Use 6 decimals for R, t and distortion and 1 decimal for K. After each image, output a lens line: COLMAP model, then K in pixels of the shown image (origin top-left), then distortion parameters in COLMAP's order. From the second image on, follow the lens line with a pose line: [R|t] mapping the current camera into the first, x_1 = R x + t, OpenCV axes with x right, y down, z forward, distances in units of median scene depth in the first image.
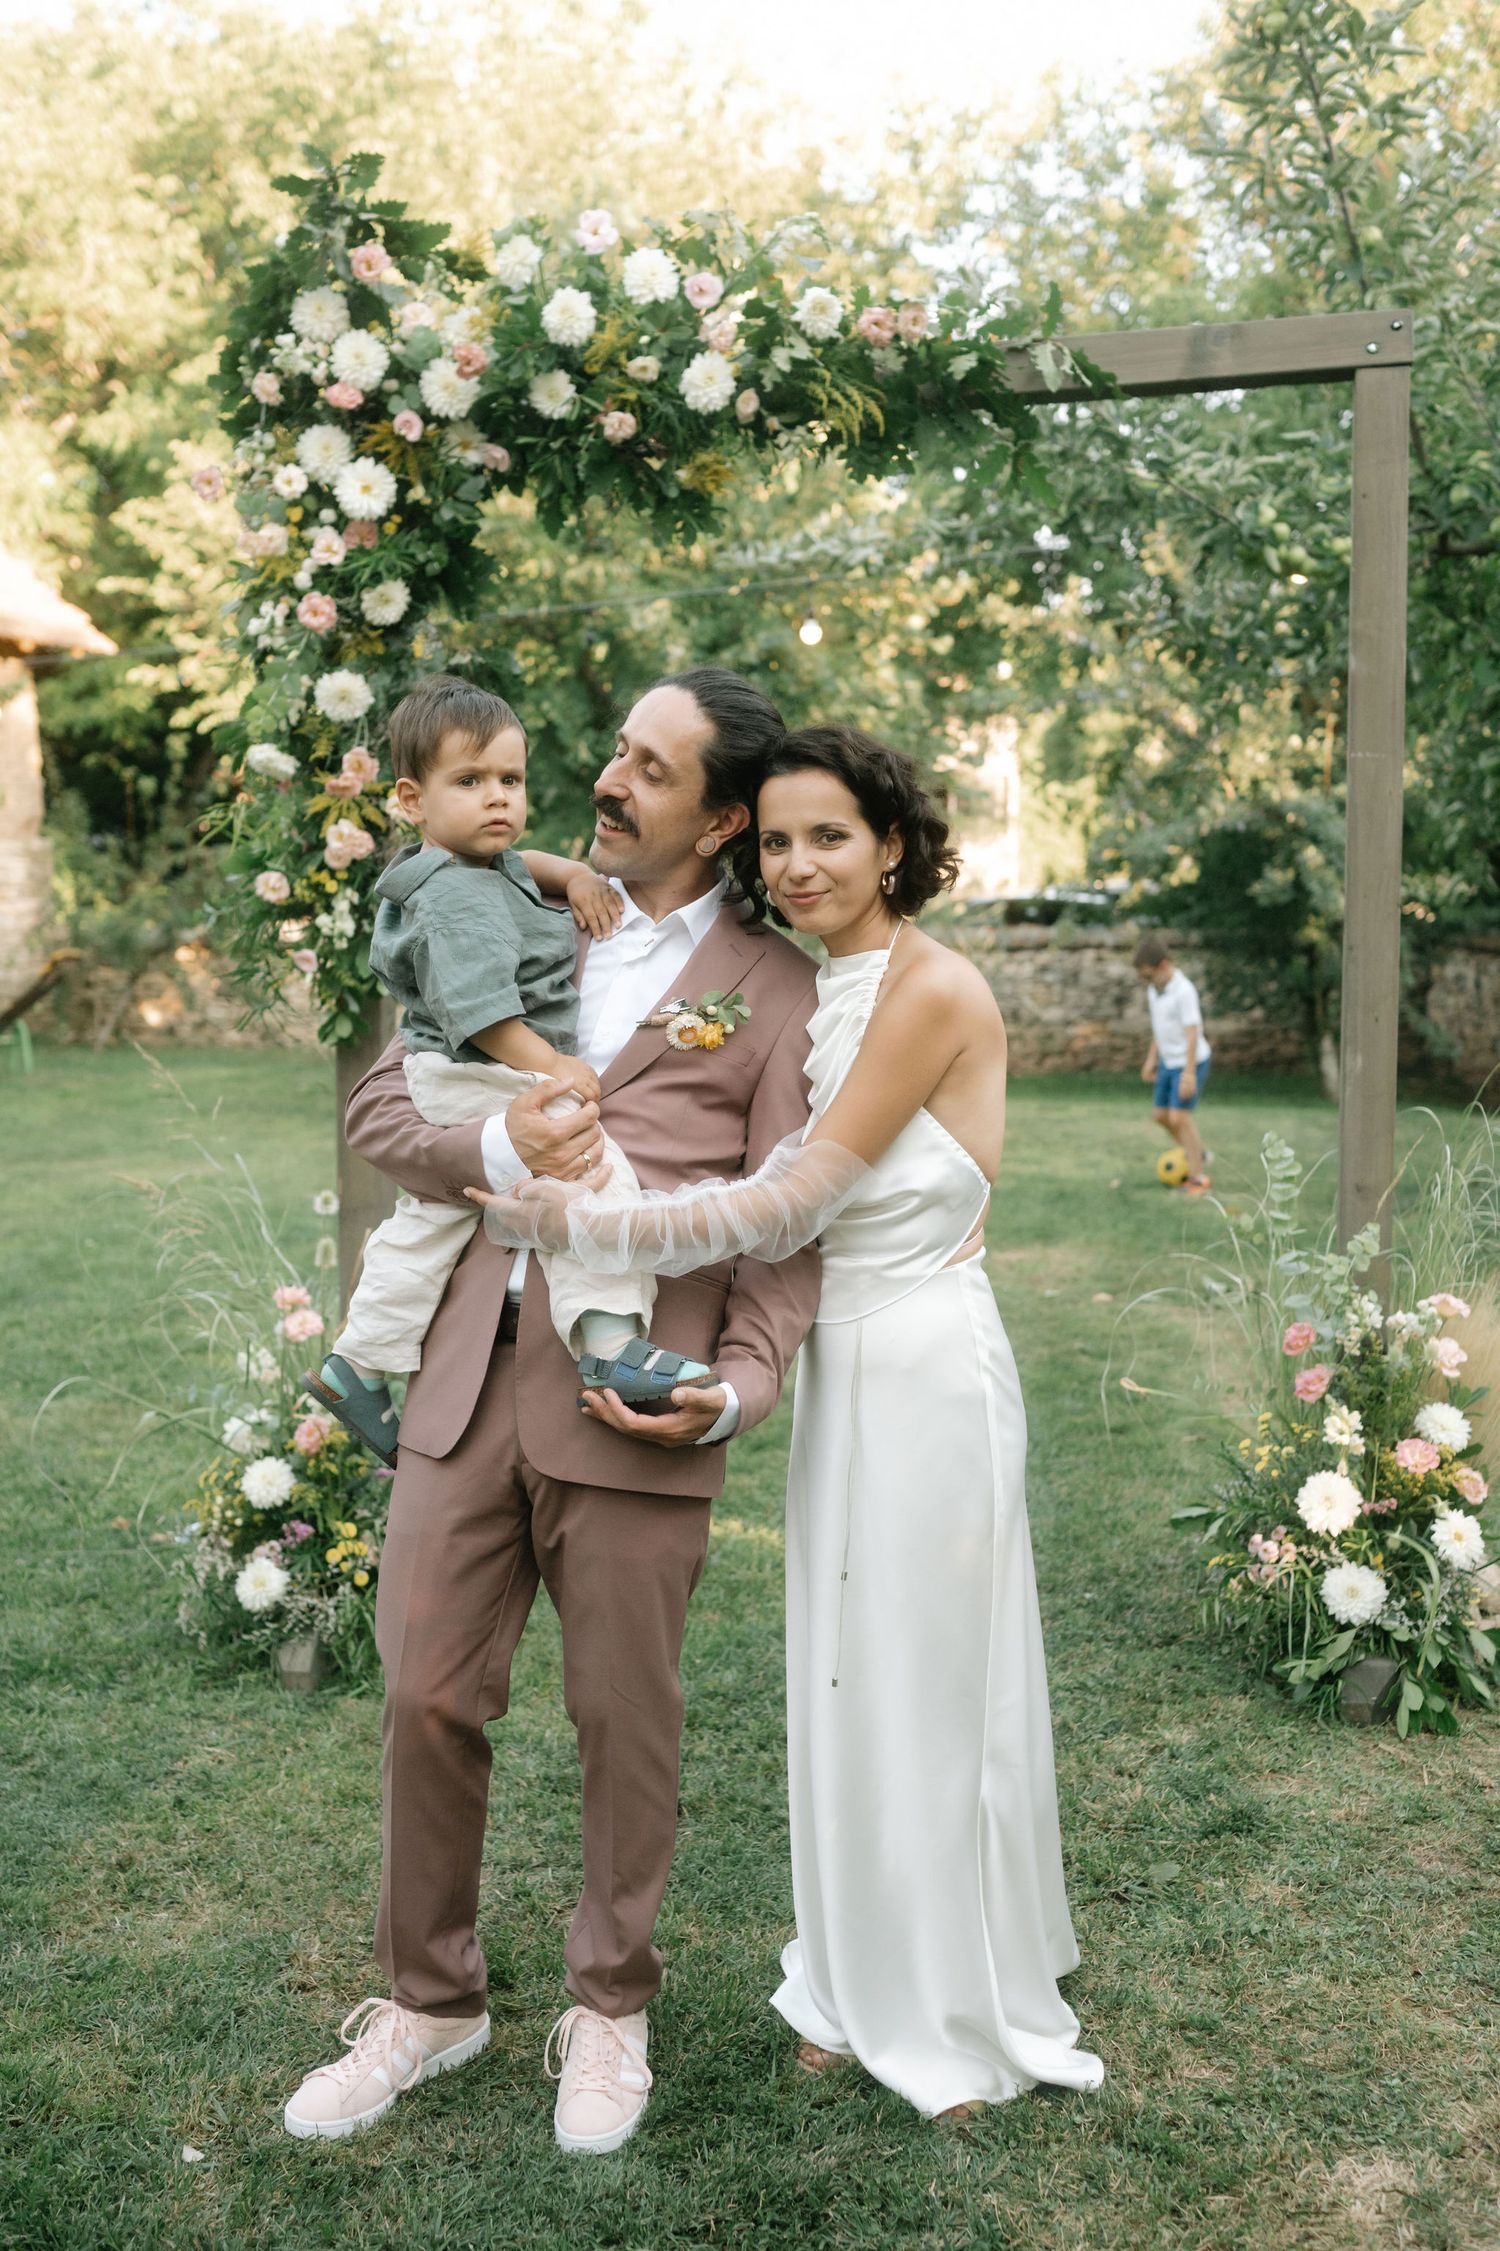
lens RADIAL K [[2180.9, 0, 722.3], [0, 2180.9, 1130.2], [0, 0, 1]] dist [0.000930, 0.009726]
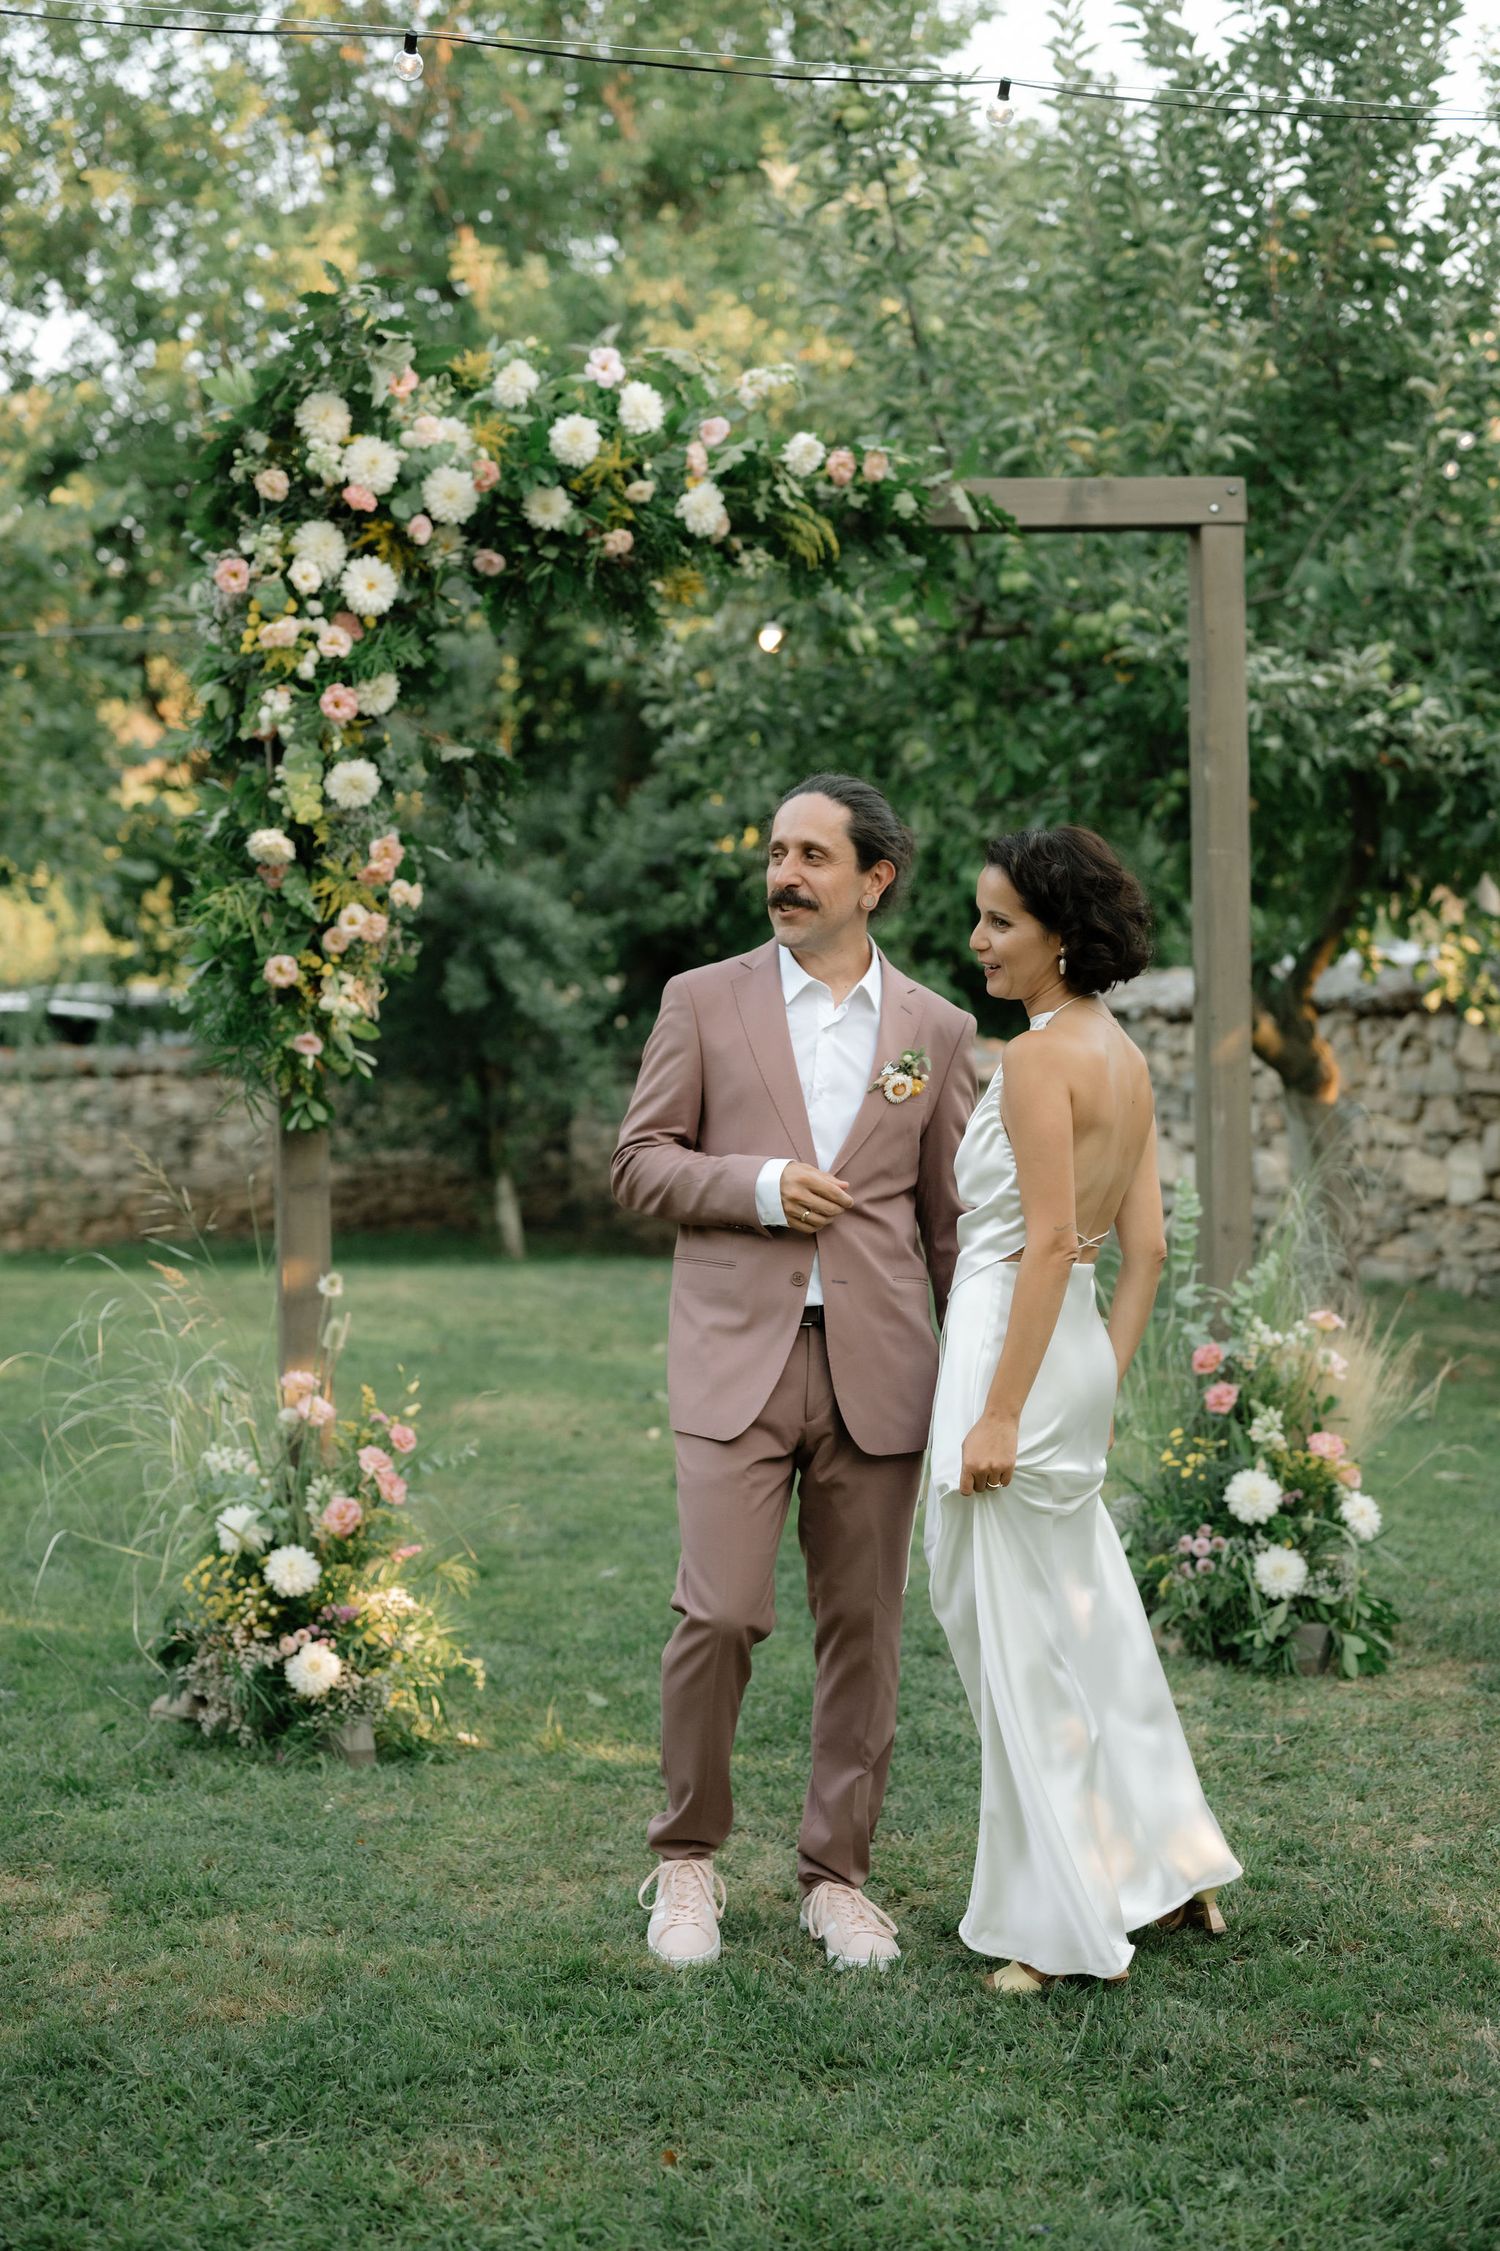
lens RADIAL K [[3188.2, 0, 688.8], [0, 3188.2, 1116.7], [0, 0, 1]] dist [0.004313, -0.004298]
pose [[0.917814, -0.022983, 0.396345, -0.635673], [0.052600, 0.996562, -0.064018, 0.061125], [-0.393511, 0.079604, 0.915867, -0.424512]]
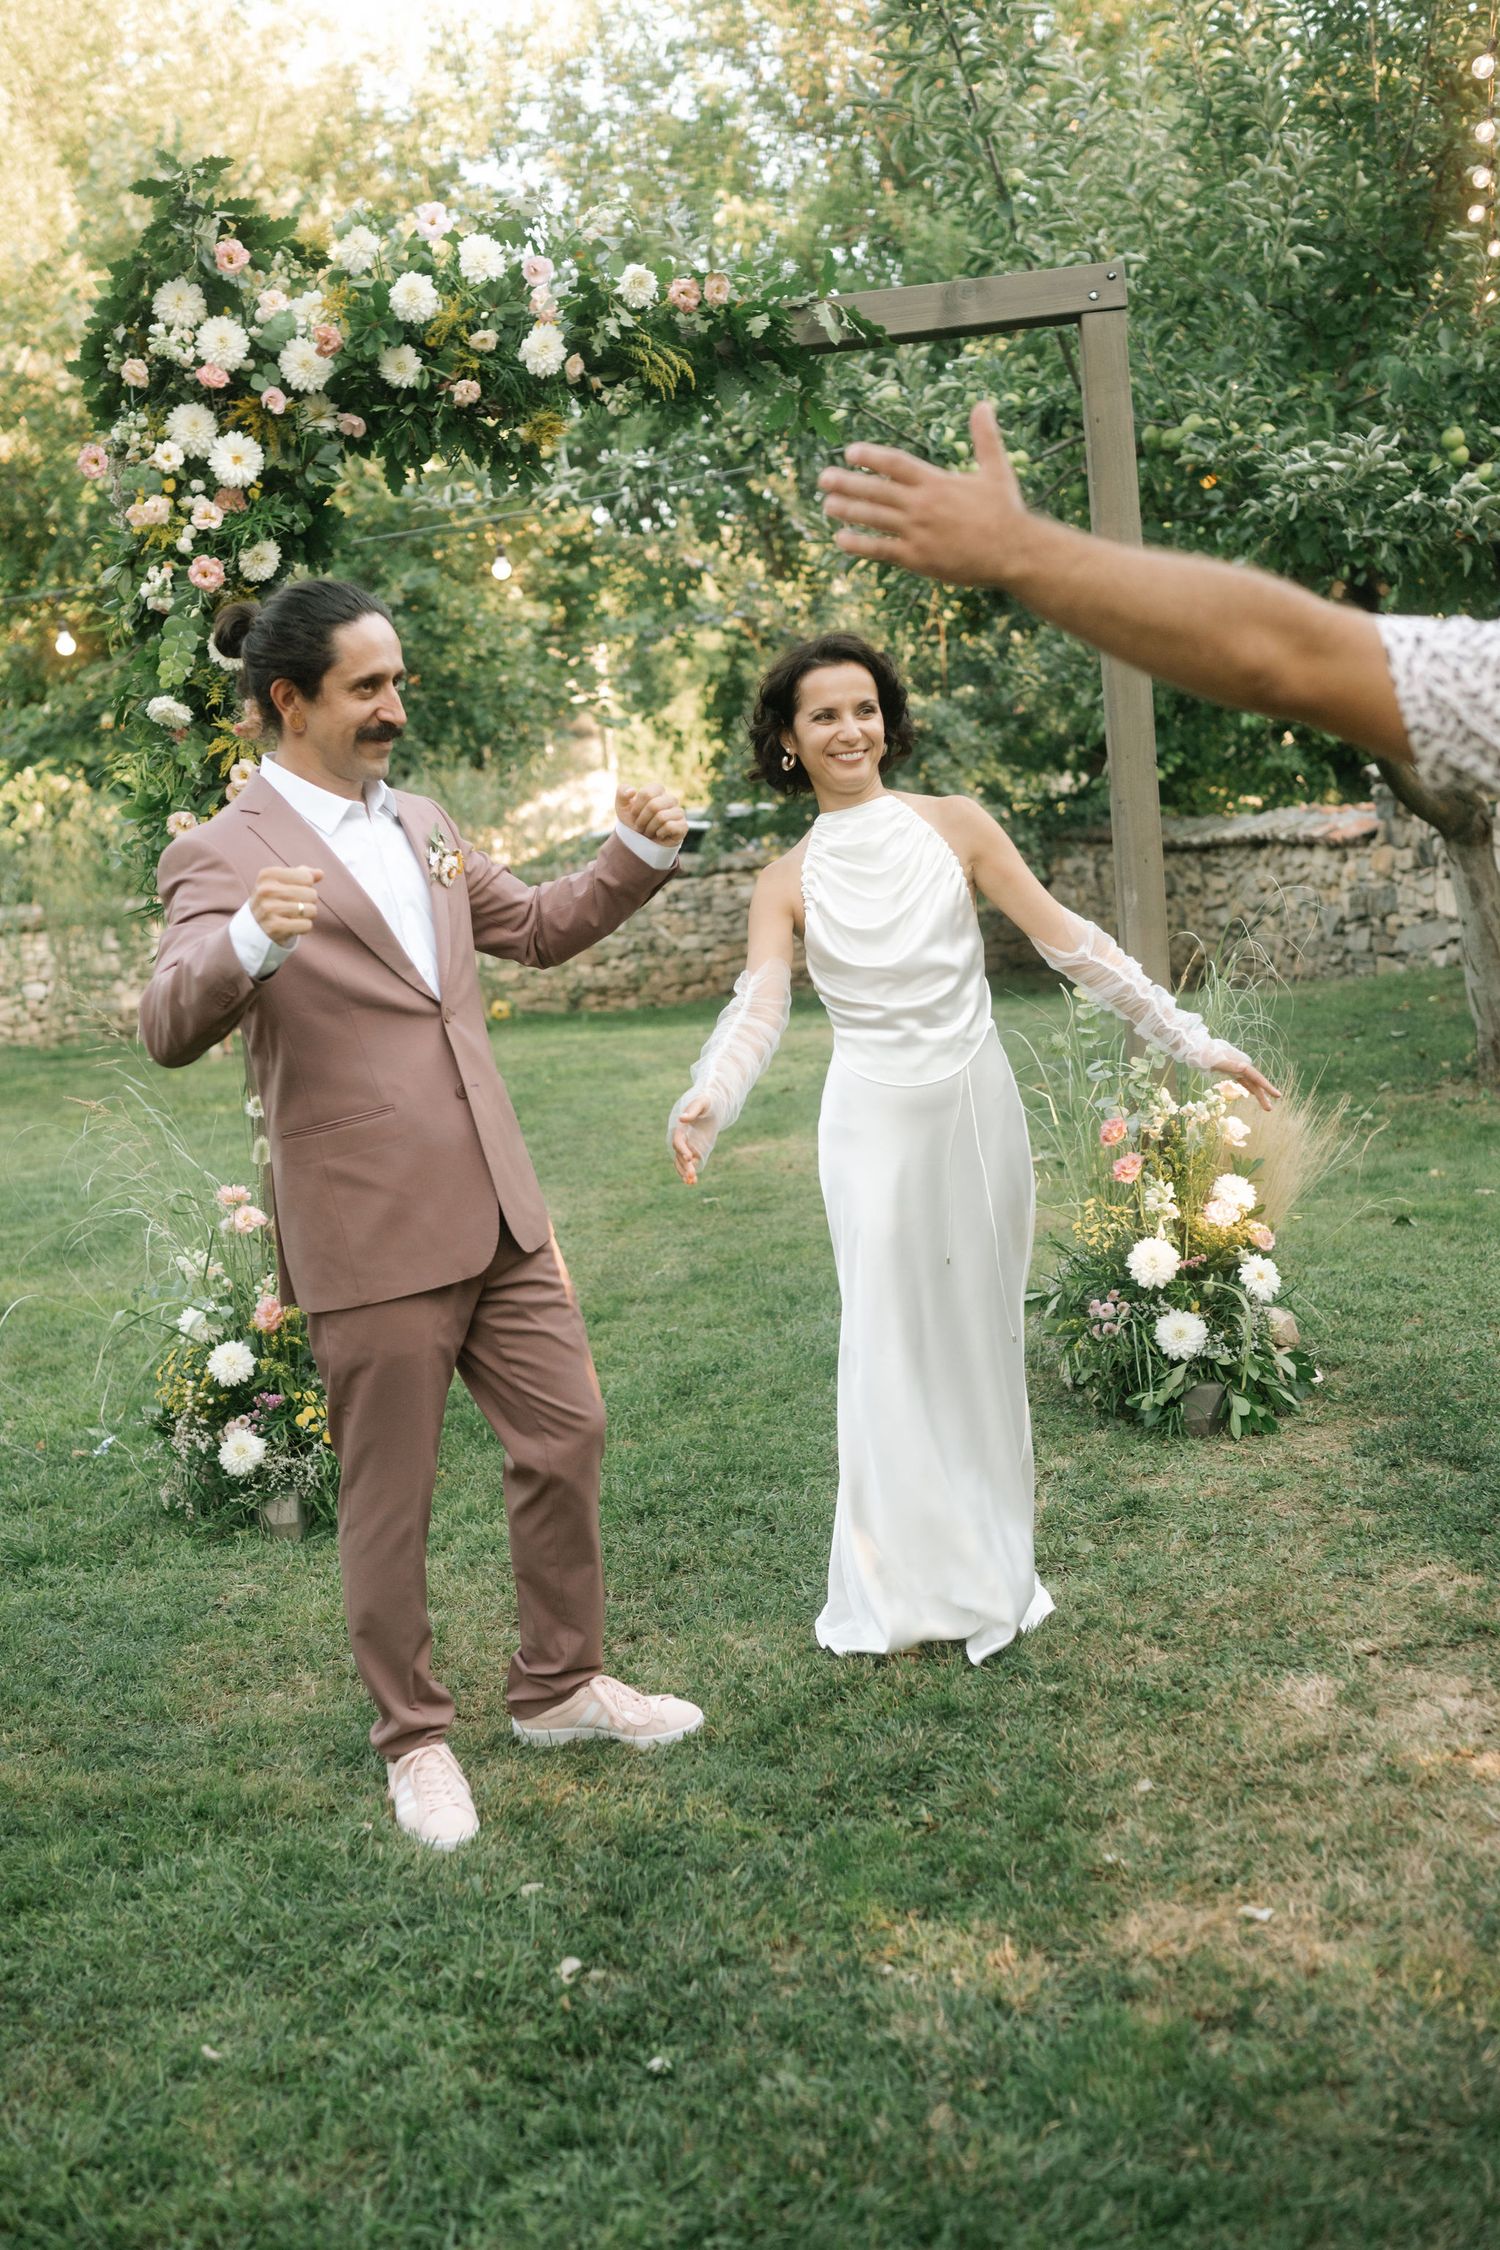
lens RADIAL K [[2297.1, 0, 705.1], [0, 2297.1, 1125.5], [0, 0, 1]] dist [-0.002536, 0.030159]
pose [[0.980399, -0.102459, 0.168288, -0.163136], [0.100036, 0.994722, 0.022836, 0.040728], [-0.169739, -0.005554, 0.985473, -0.196313]]
